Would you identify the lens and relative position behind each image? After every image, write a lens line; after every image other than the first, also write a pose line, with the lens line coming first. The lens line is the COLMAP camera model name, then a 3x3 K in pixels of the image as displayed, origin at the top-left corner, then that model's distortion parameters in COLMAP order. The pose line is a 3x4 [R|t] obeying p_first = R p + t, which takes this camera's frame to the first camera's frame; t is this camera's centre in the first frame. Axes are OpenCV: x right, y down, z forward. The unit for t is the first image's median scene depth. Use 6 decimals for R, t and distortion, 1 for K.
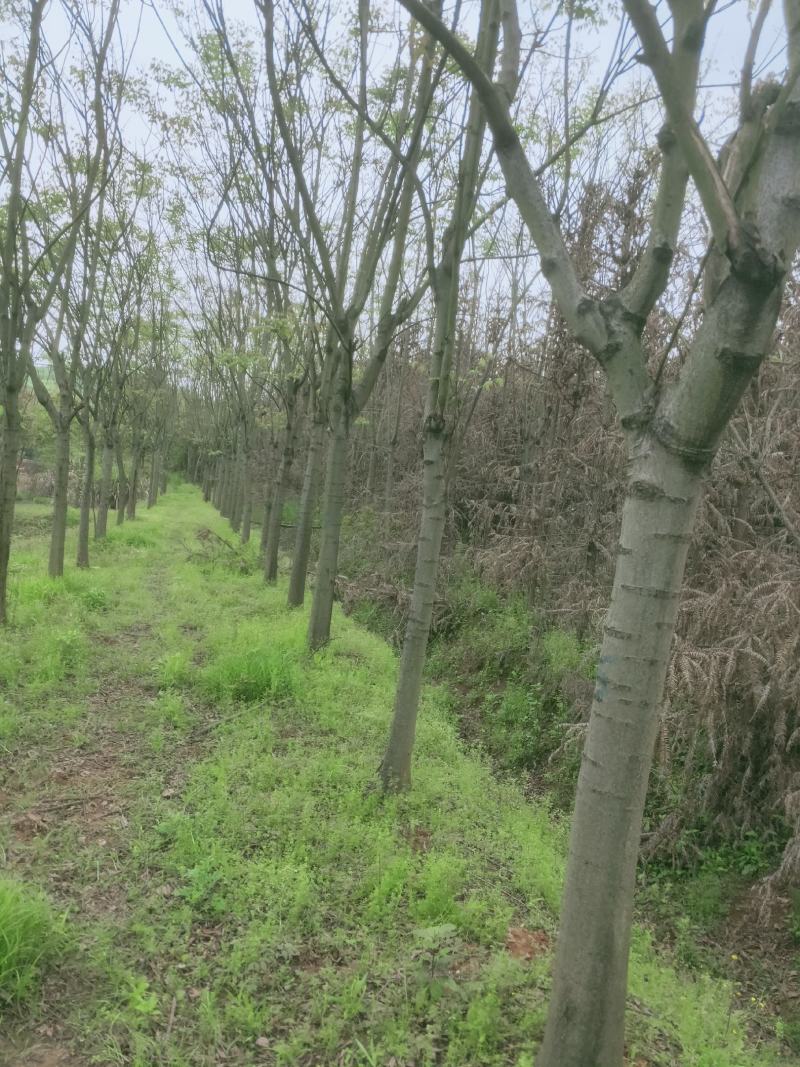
lens RADIAL K [[744.0, 0, 408.0], [0, 744.0, 539.3], [0, 0, 1]] dist [0.060467, -0.076699]
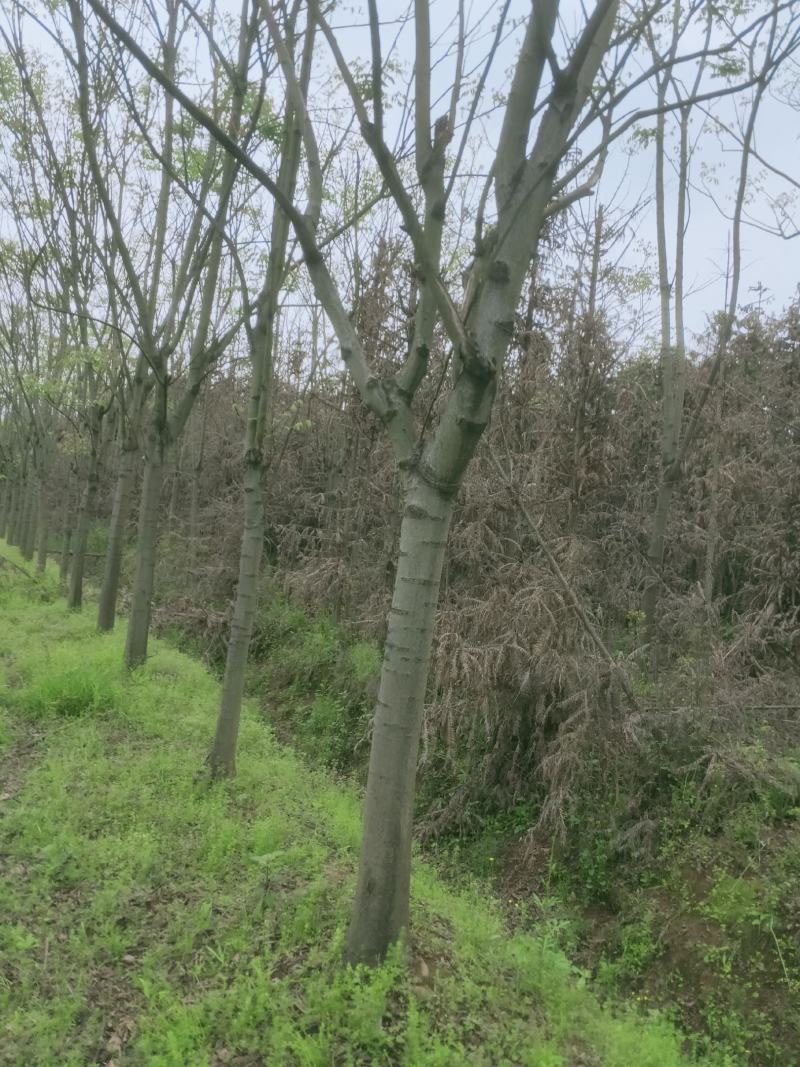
lens RADIAL K [[744.0, 0, 408.0], [0, 744.0, 539.3], [0, 0, 1]] dist [0.060467, -0.076699]
pose [[0.965888, -0.012200, 0.258673, -0.022588], [0.021347, 0.999241, -0.032582, 0.010985], [-0.258079, 0.036993, 0.965415, -0.123202]]
